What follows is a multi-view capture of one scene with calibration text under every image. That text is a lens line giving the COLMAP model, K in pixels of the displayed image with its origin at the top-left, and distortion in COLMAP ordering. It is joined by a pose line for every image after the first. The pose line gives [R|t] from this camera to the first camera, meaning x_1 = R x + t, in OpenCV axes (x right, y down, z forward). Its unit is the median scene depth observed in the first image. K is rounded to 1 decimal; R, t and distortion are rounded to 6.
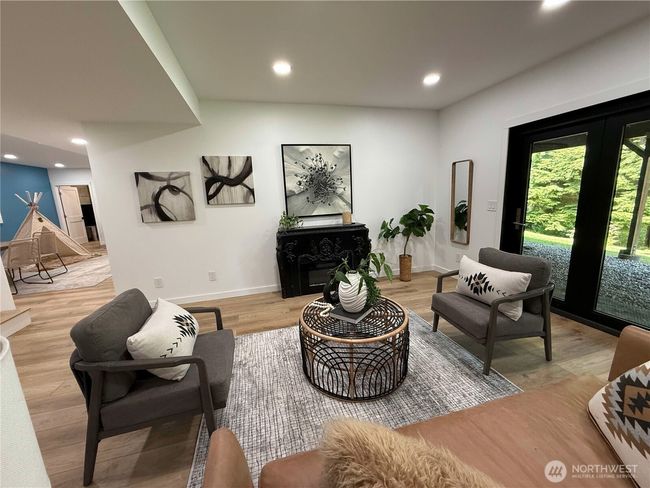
lens RADIAL K [[259.3, 0, 323.3], [0, 259.3, 242.9], [0, 0, 1]] dist [0.000744, -0.000177]
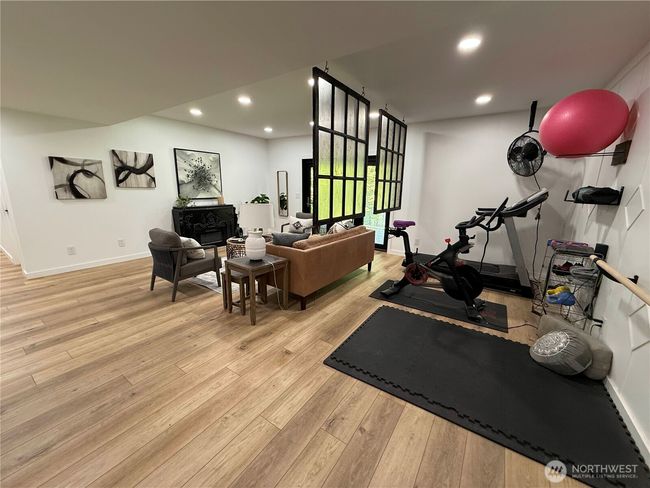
lens RADIAL K [[259.3, 0, 325.5], [0, 259.3, 243.4], [0, 0, 1]] dist [0.000744, -0.000177]
pose [[0.760004, -0.083117, 0.644582, -0.511407], [0.066447, 0.996529, 0.050153, 0.140161], [-0.646513, 0.004714, 0.762889, -0.673615]]
